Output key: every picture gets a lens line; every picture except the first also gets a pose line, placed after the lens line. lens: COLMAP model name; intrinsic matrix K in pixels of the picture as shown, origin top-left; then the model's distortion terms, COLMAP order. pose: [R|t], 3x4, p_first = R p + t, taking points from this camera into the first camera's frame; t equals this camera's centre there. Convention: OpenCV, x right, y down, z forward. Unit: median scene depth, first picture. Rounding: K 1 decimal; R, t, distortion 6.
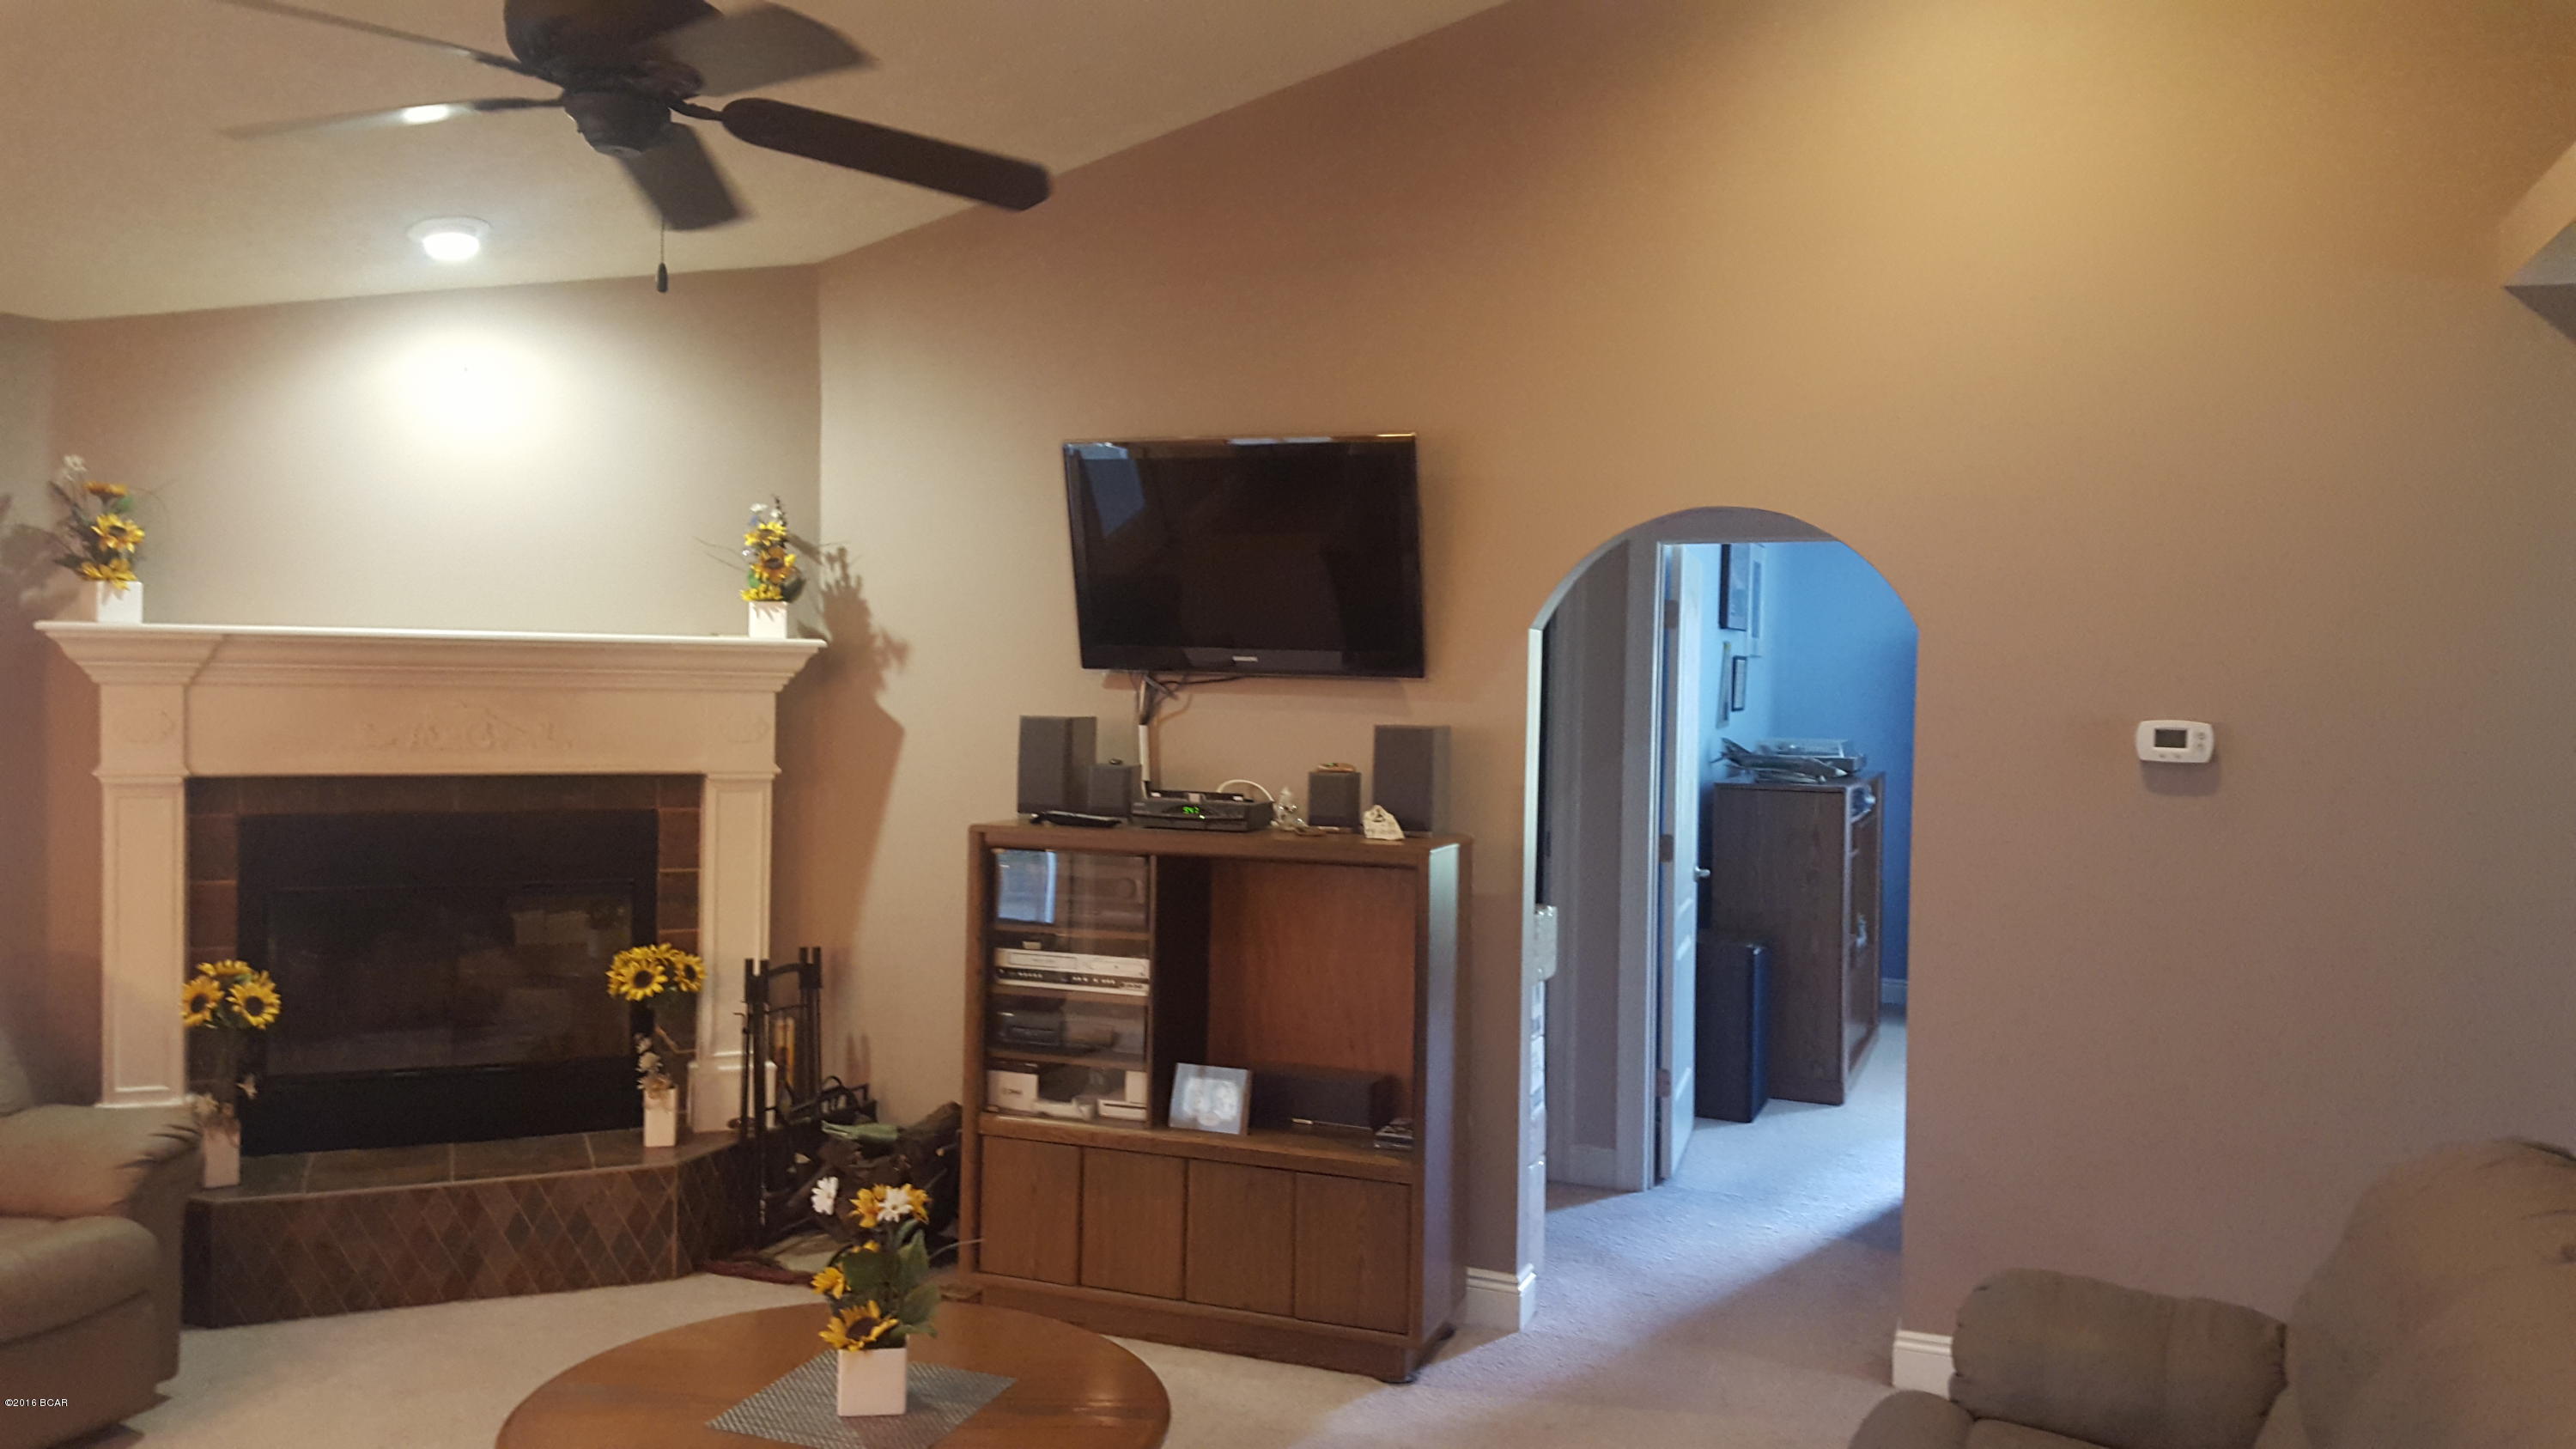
lens RADIAL K [[2030.6, 0, 1373.2], [0, 2030.6, 711.9], [0, 0, 1]] dist [0.121068, -0.186137]
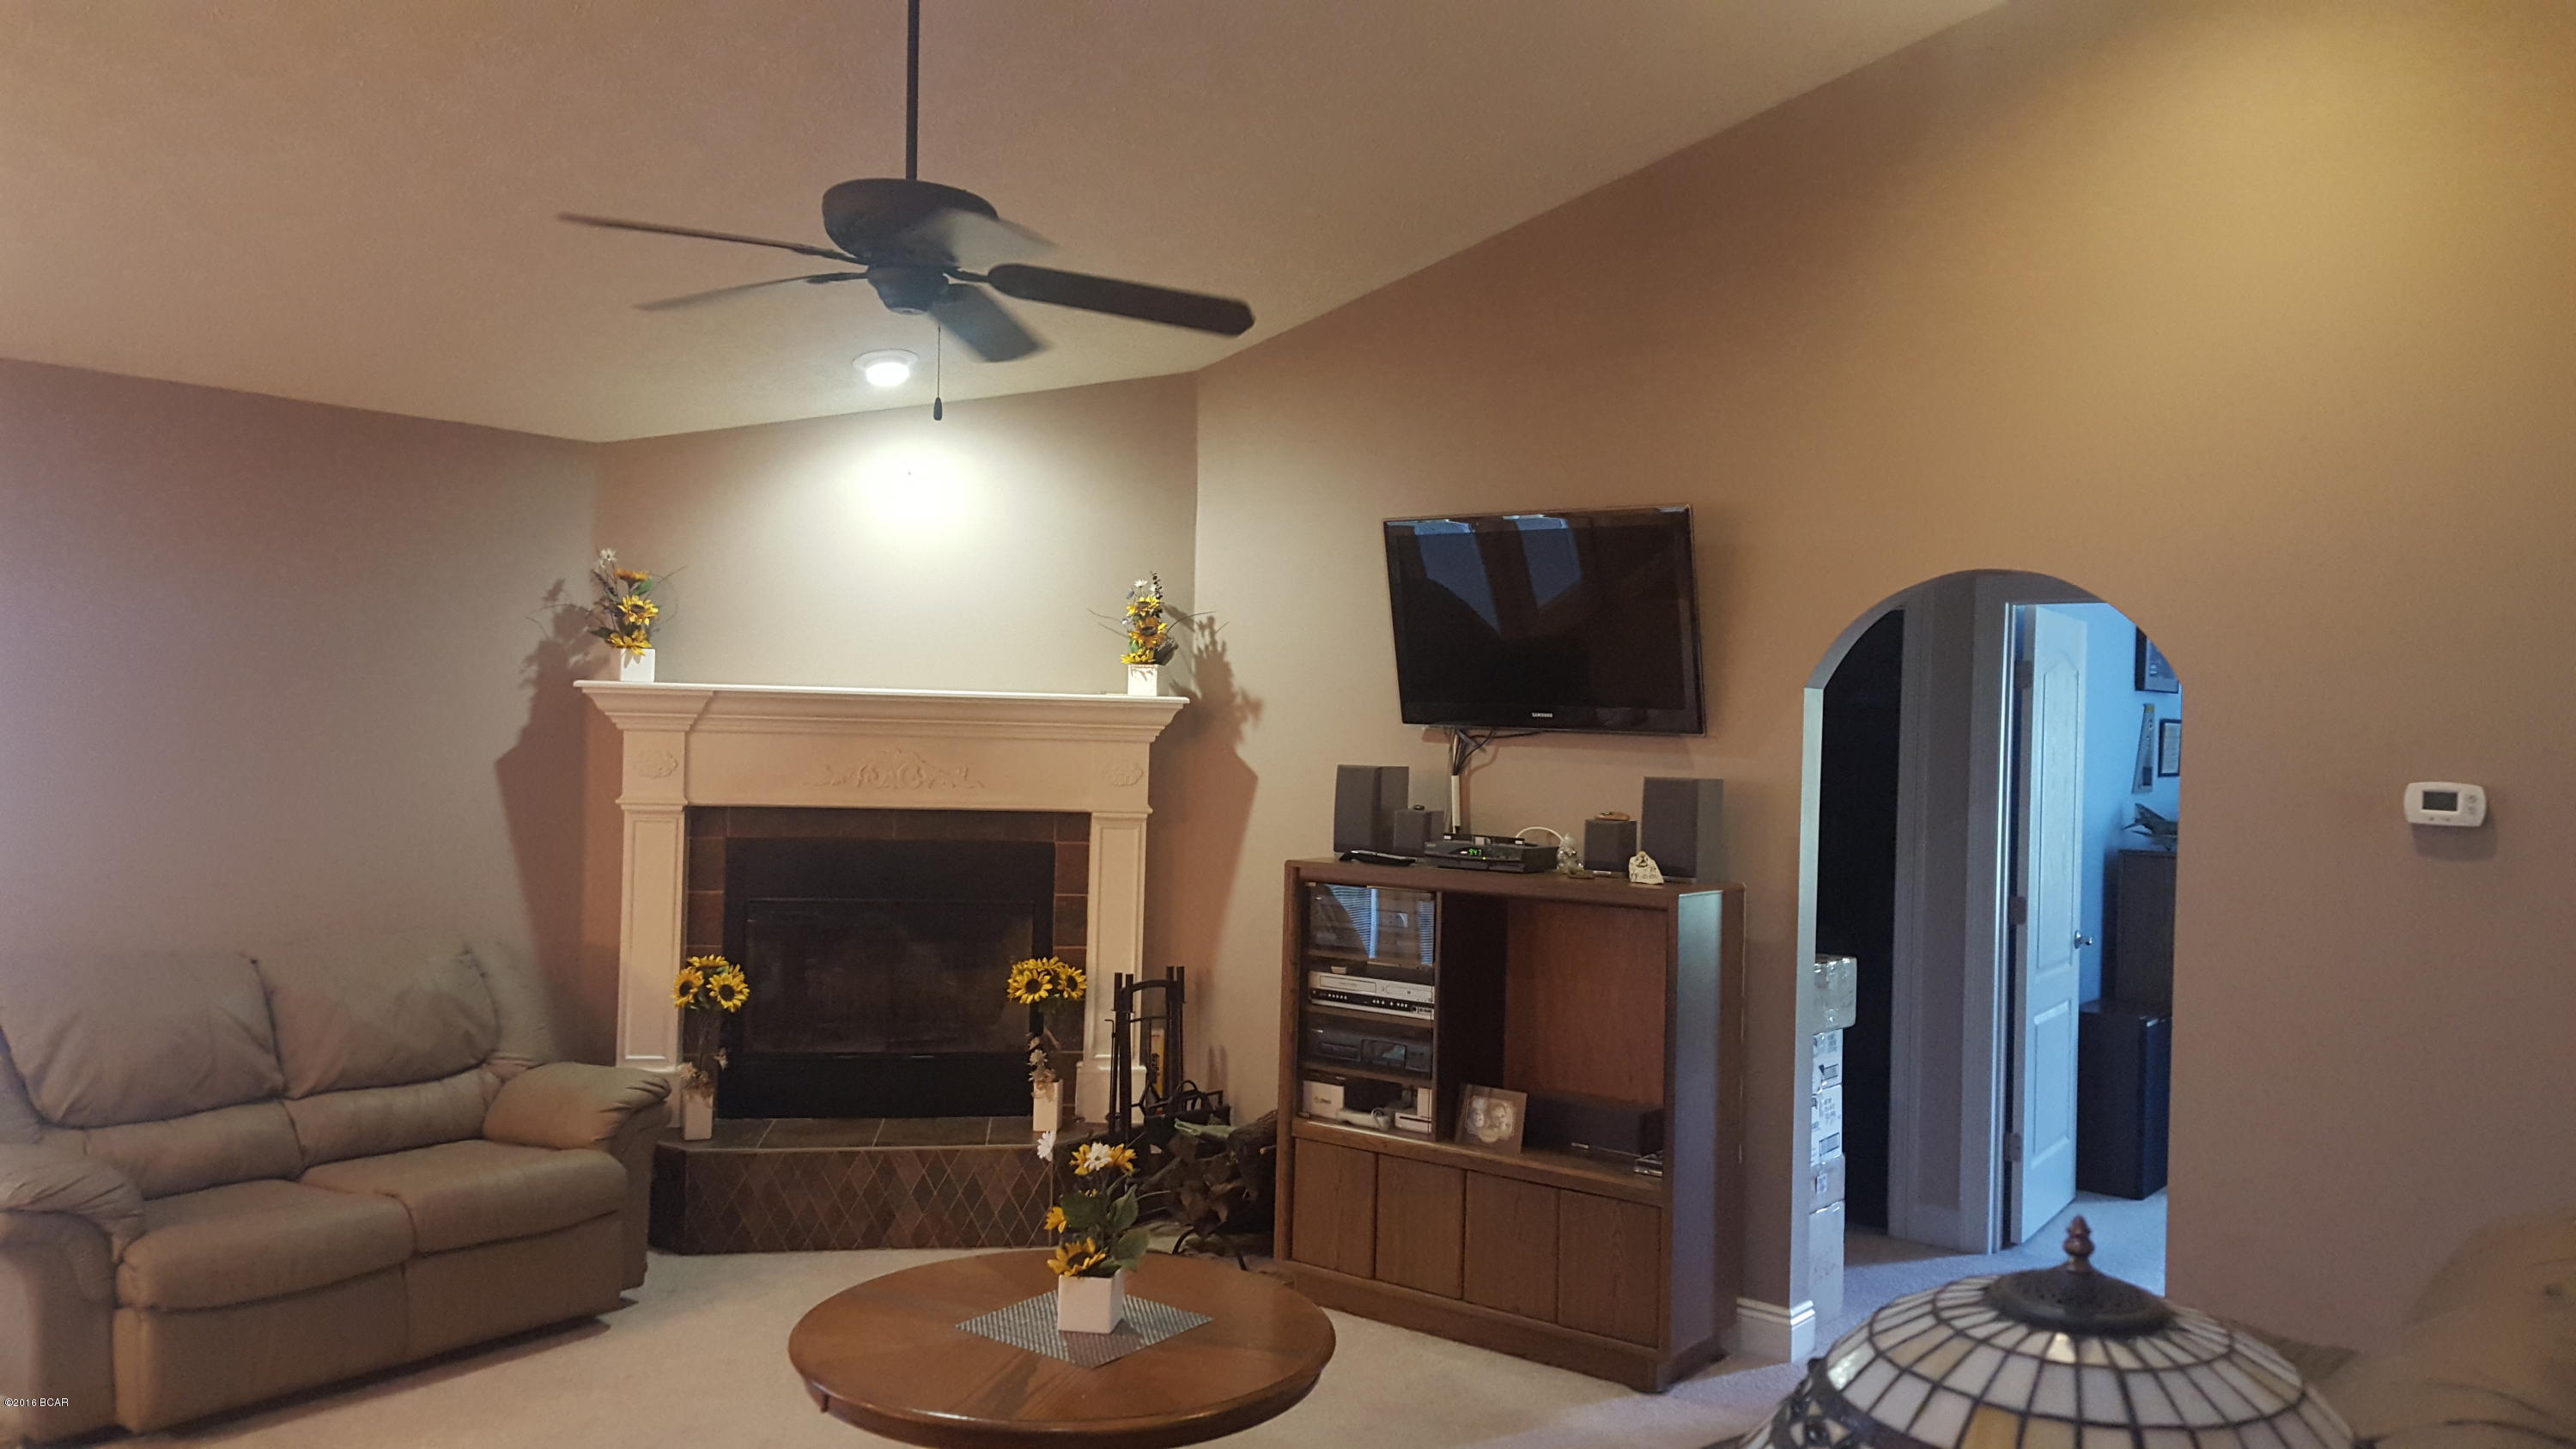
lens RADIAL K [[2030.6, 0, 1340.2], [0, 2030.6, 704.1], [0, 0, 1]] dist [0.121068, -0.186137]
pose [[0.962204, 0.003947, -0.272300, 0.137140], [-0.013590, 0.999345, -0.033536, 0.006265], [0.271989, 0.035969, 0.961628, -0.079362]]
